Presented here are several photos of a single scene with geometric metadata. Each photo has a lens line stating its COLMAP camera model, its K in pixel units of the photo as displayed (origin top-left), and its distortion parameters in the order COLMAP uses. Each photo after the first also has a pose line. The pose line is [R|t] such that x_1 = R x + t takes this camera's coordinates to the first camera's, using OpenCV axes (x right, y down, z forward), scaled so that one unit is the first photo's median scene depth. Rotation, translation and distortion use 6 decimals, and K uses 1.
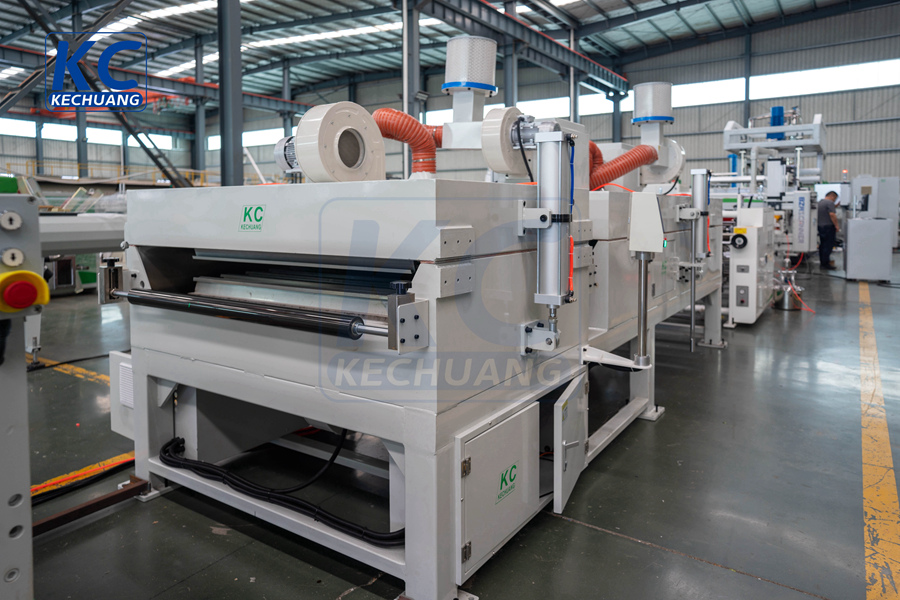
lens RADIAL K [[620.5, 0, 447.5], [0, 620.5, 227.4], [0, 0, 1]] dist [-0.001548, 0.005911]
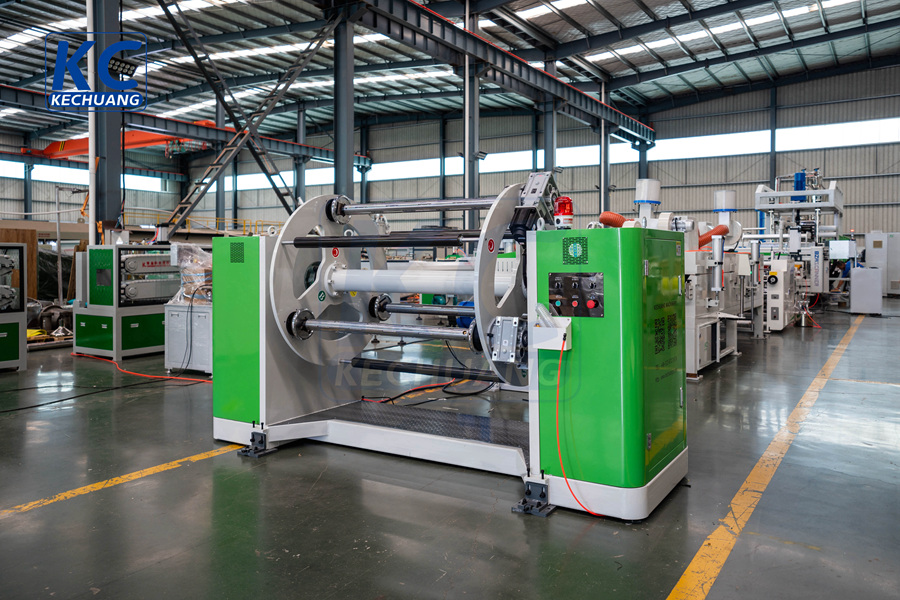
lens RADIAL K [[733.2, 0, 452.0], [0, 733.2, 257.6], [0, 0, 1]] dist [0.014872, -0.006218]
pose [[0.999237, 0.005714, 0.038633, -0.087298], [-0.004553, 0.999538, -0.030064, 0.004976], [-0.038787, 0.029866, 0.998801, -0.175564]]
